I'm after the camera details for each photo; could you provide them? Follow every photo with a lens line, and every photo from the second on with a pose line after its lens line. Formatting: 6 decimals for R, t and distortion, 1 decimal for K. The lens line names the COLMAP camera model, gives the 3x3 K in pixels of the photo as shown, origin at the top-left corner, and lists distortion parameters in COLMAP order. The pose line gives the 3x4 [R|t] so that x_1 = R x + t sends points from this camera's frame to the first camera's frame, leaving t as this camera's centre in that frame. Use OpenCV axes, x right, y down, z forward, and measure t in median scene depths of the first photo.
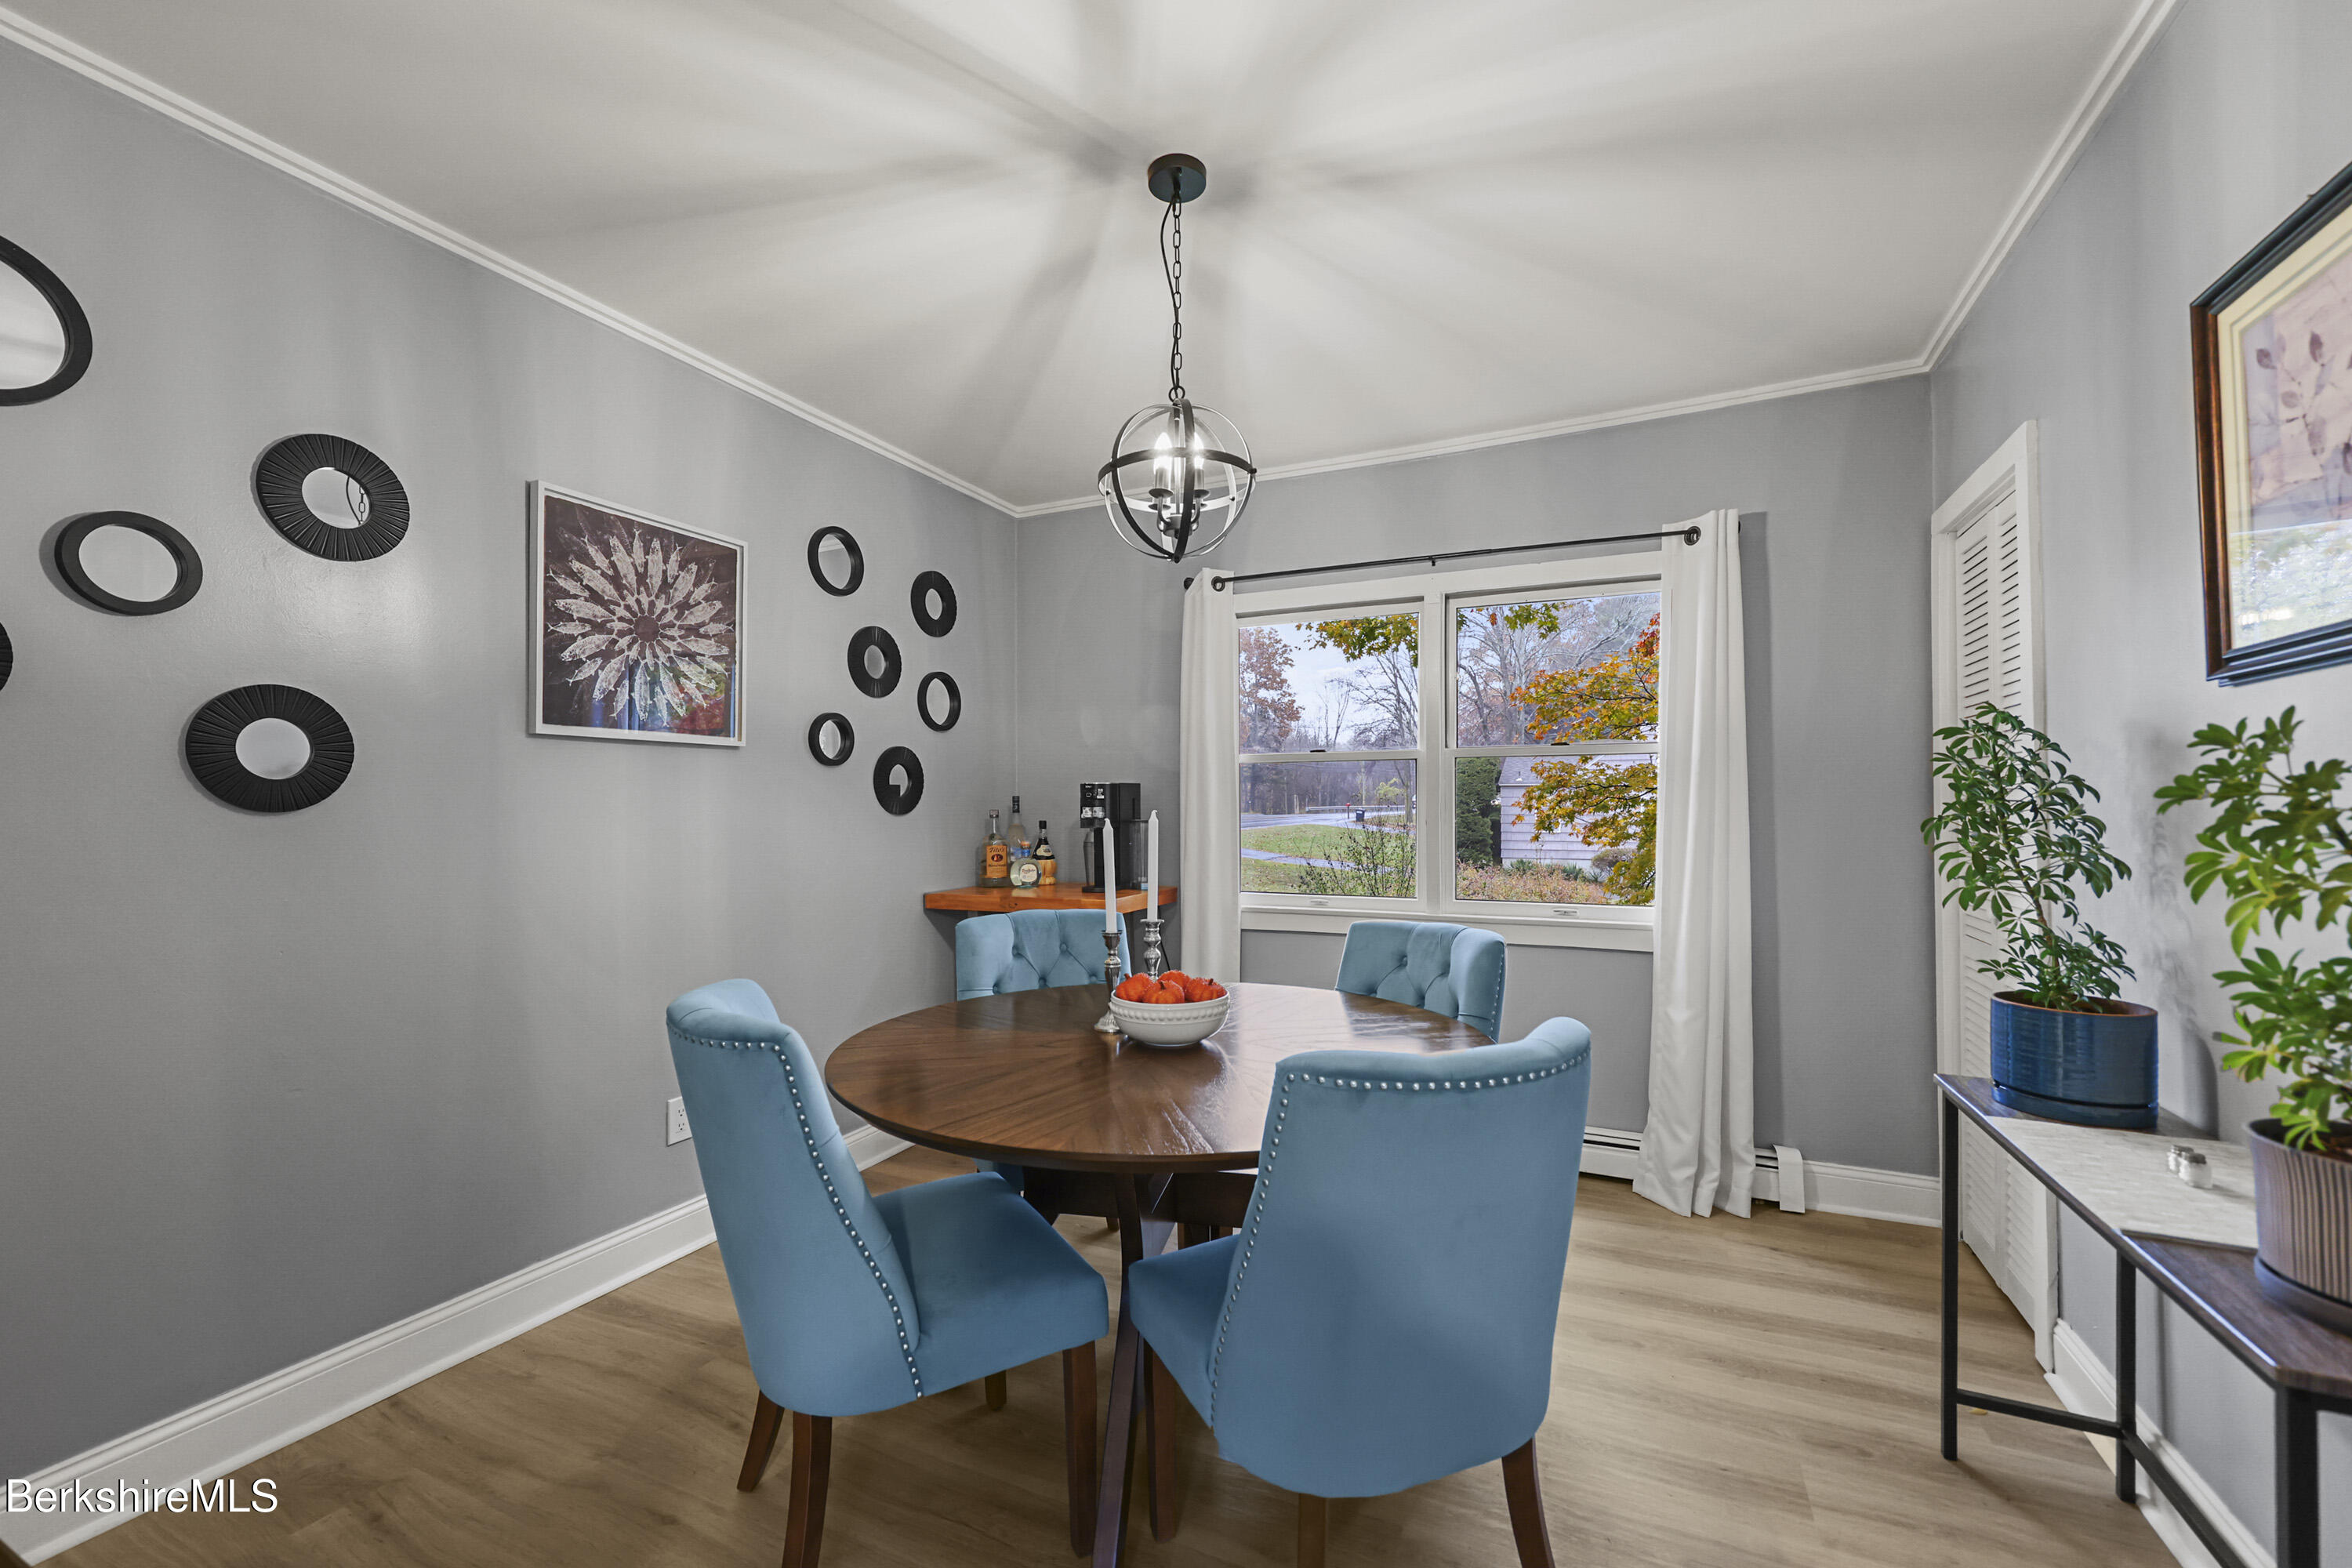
lens RADIAL K [[951.0, 0, 1174.9], [0, 951.0, 794.2], [0, 0, 1]] dist [-0.002748, 0.000450]
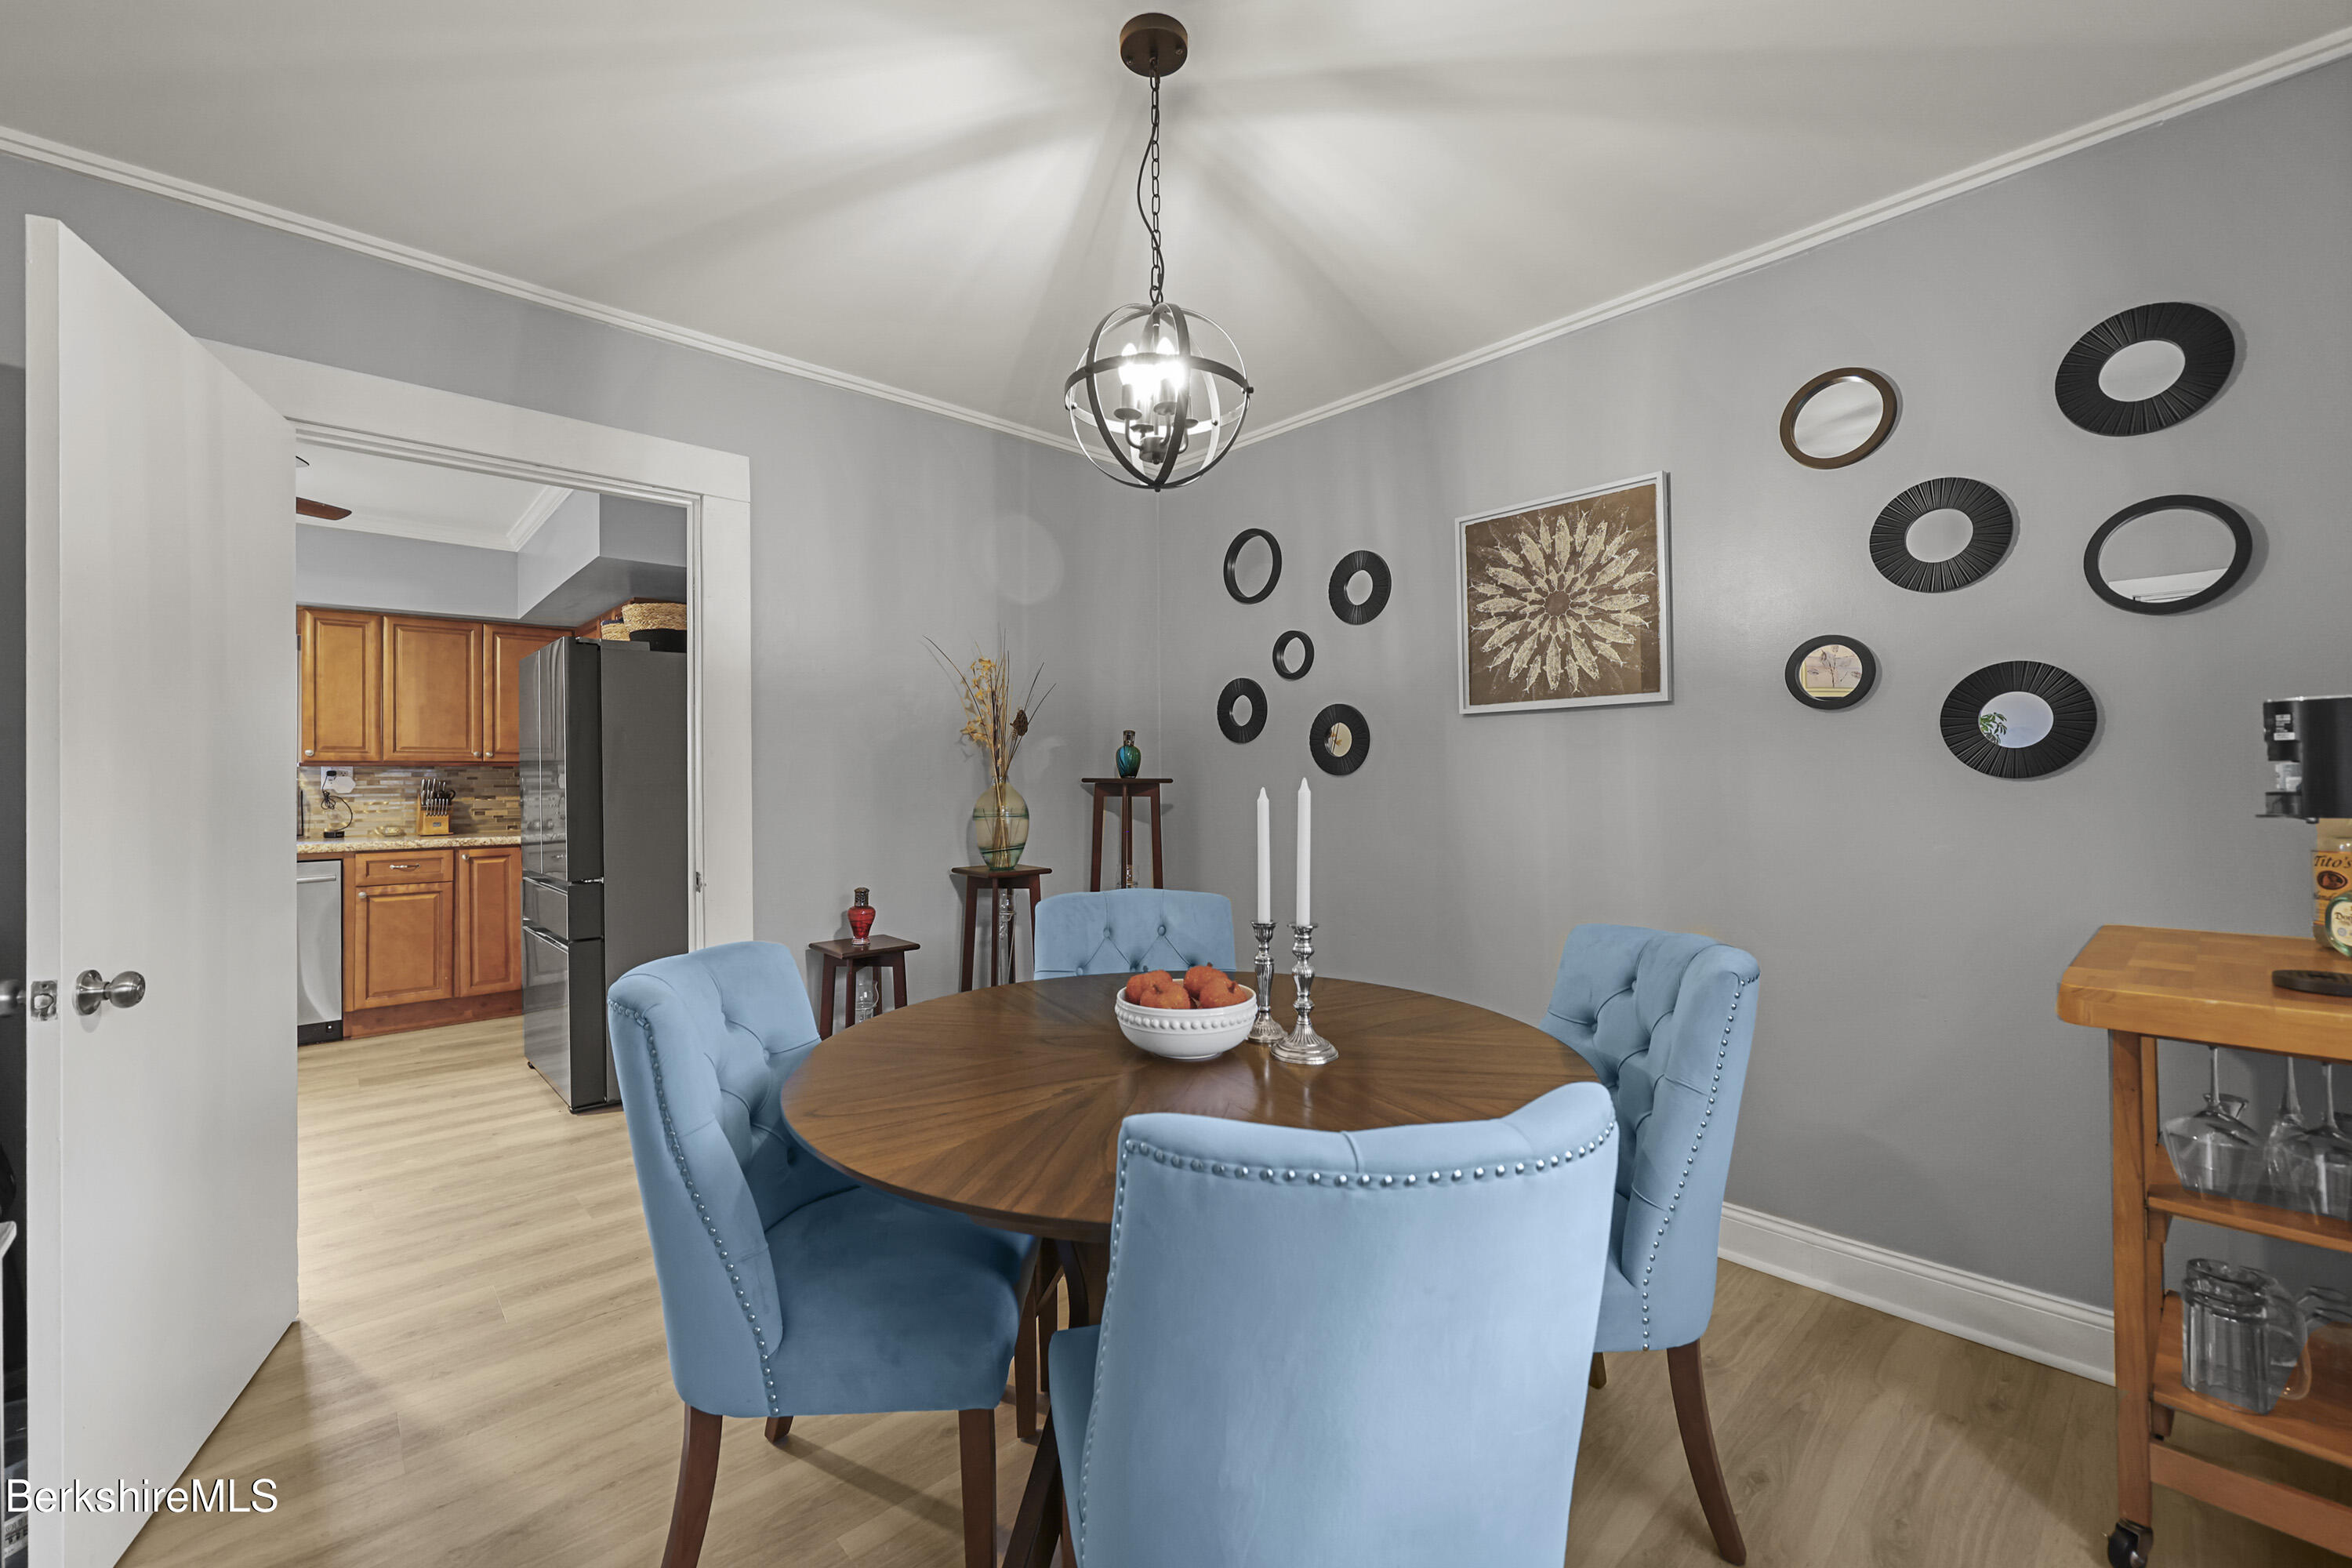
lens RADIAL K [[951.0, 0, 1164.1], [0, 951.0, 783.5], [0, 0, 1]] dist [-0.002748, 0.000450]
pose [[-0.381094, 0.001101, -0.924536, 0.622429], [0.013912, 0.999893, -0.004544, 0.028101], [0.924432, -0.014594, -0.381069, 1.029406]]
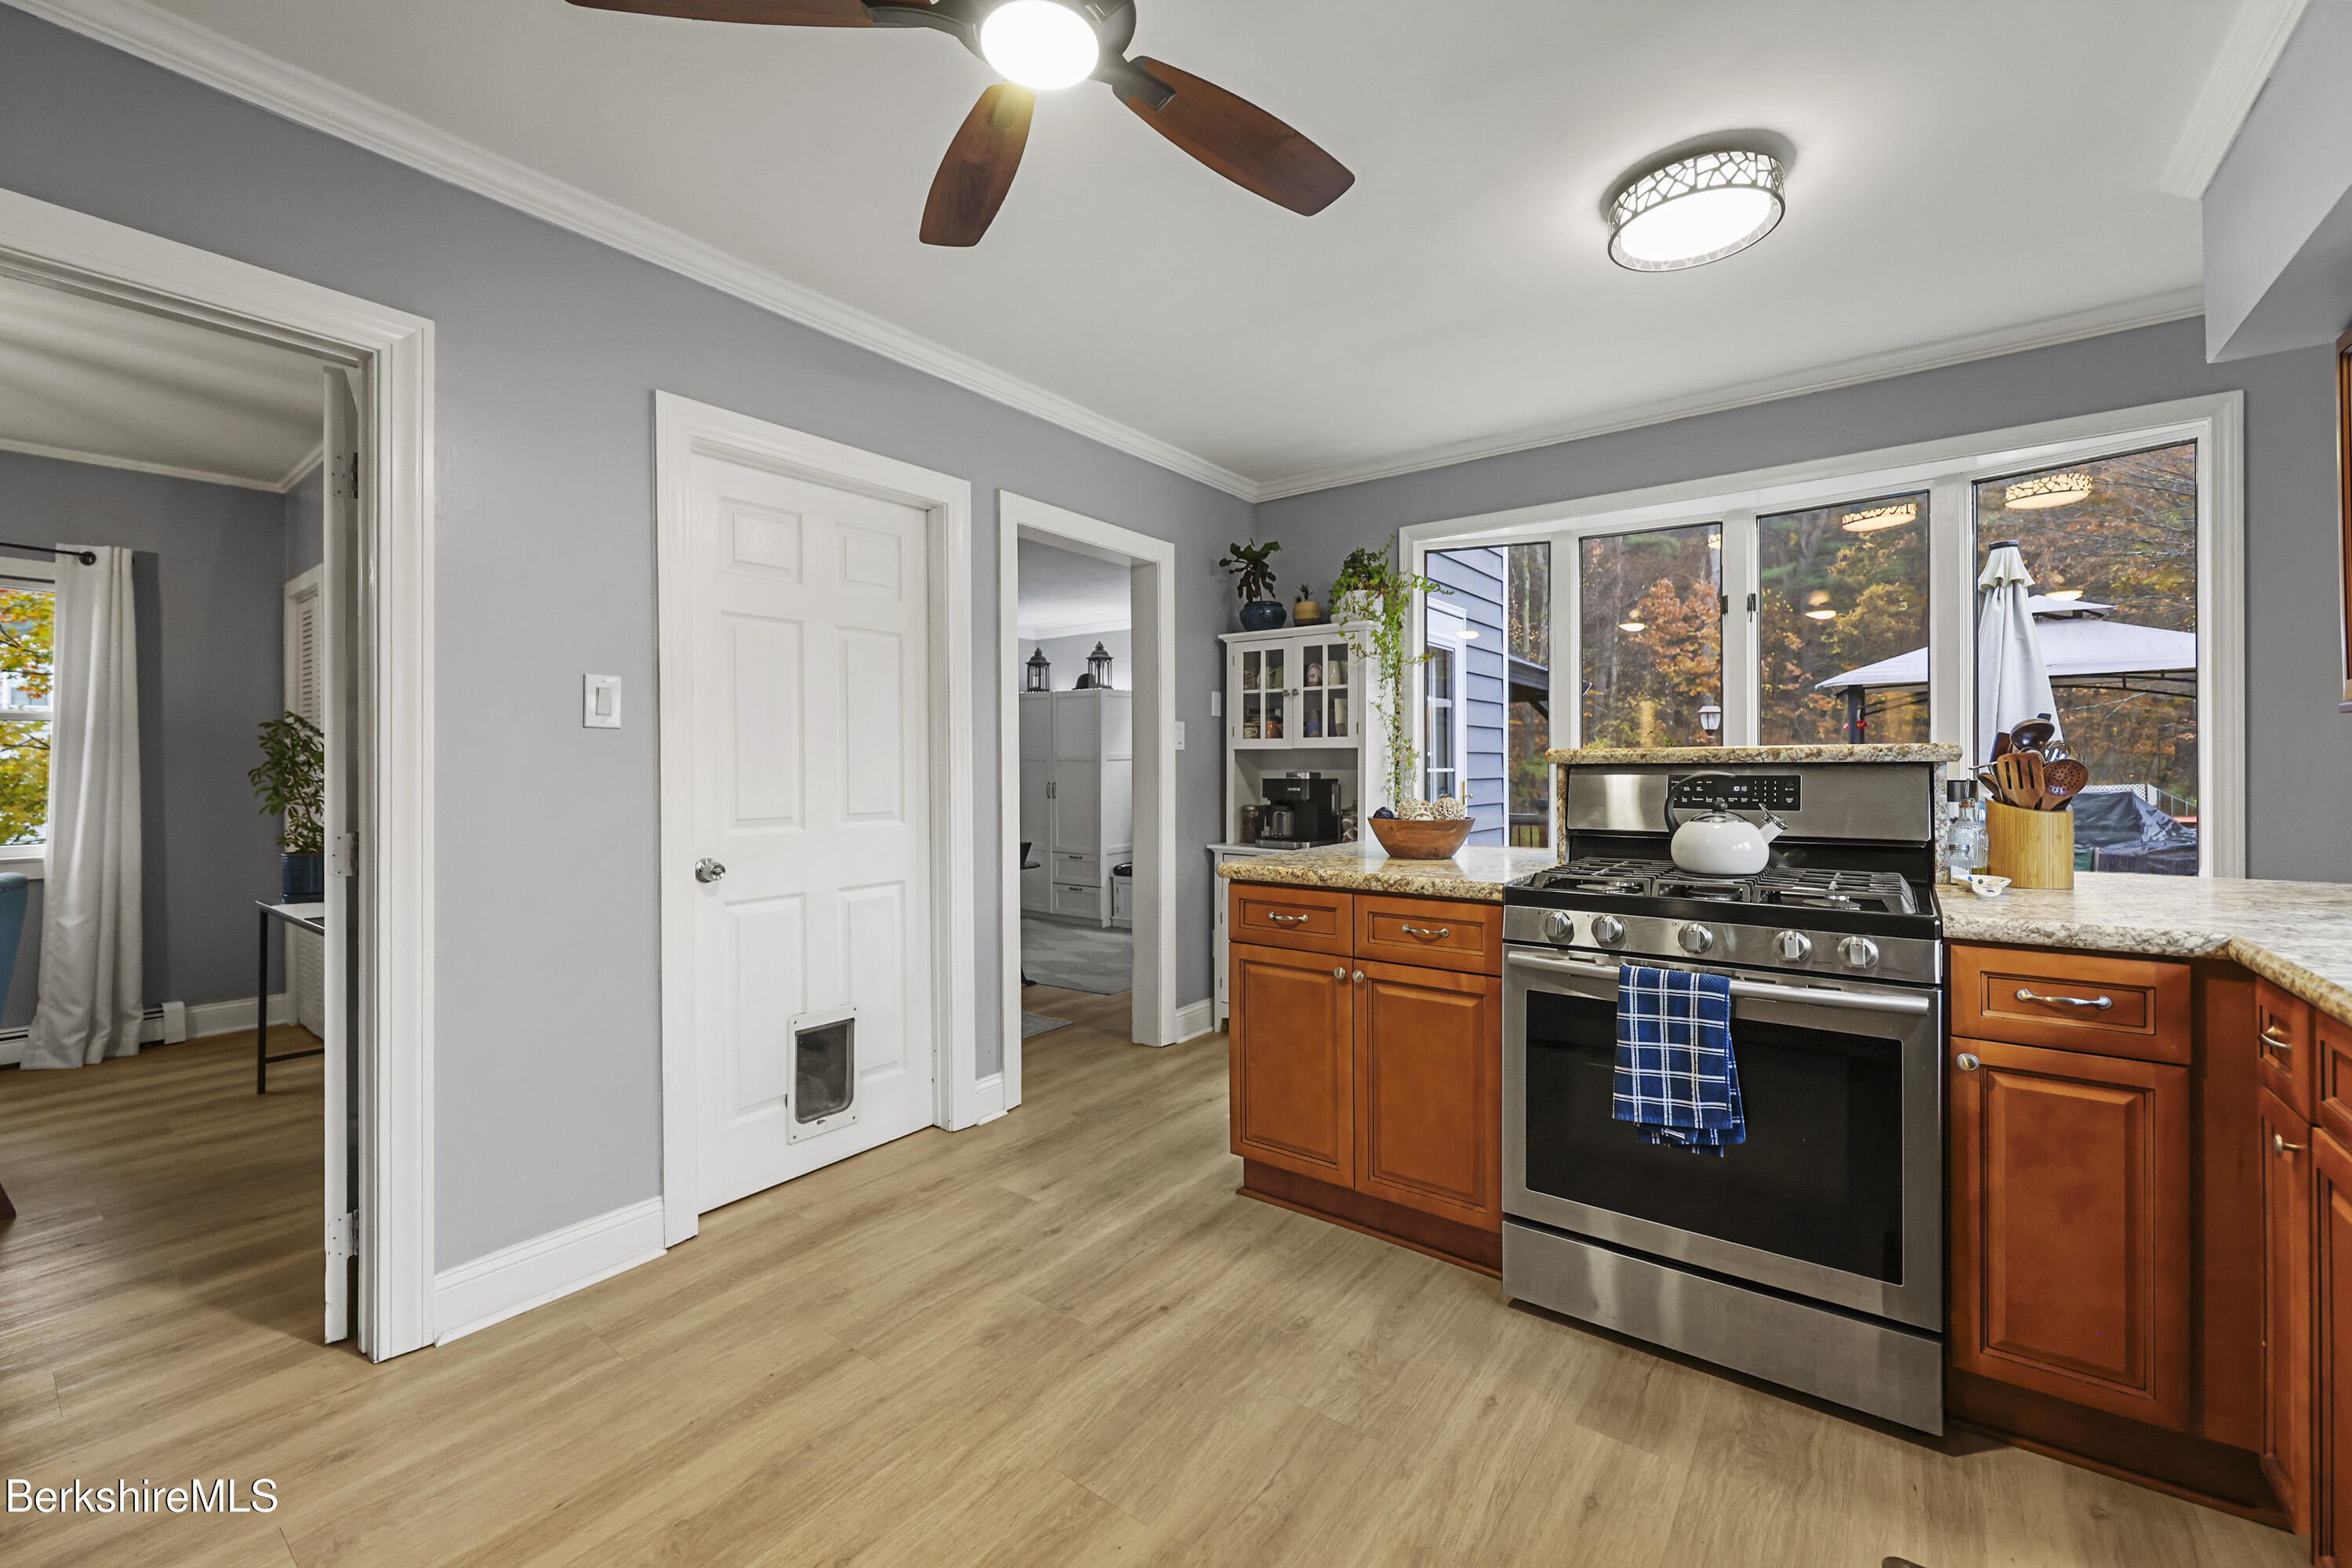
lens RADIAL K [[951.0, 0, 1180.6], [0, 951.0, 765.2], [0, 0, 1]] dist [-0.002748, 0.000450]
pose [[0.207006, 0.000332, 0.978340, -0.363988], [-0.011564, 0.999931, 0.002107, -0.005056], [-0.978271, -0.011749, 0.206996, -0.644711]]
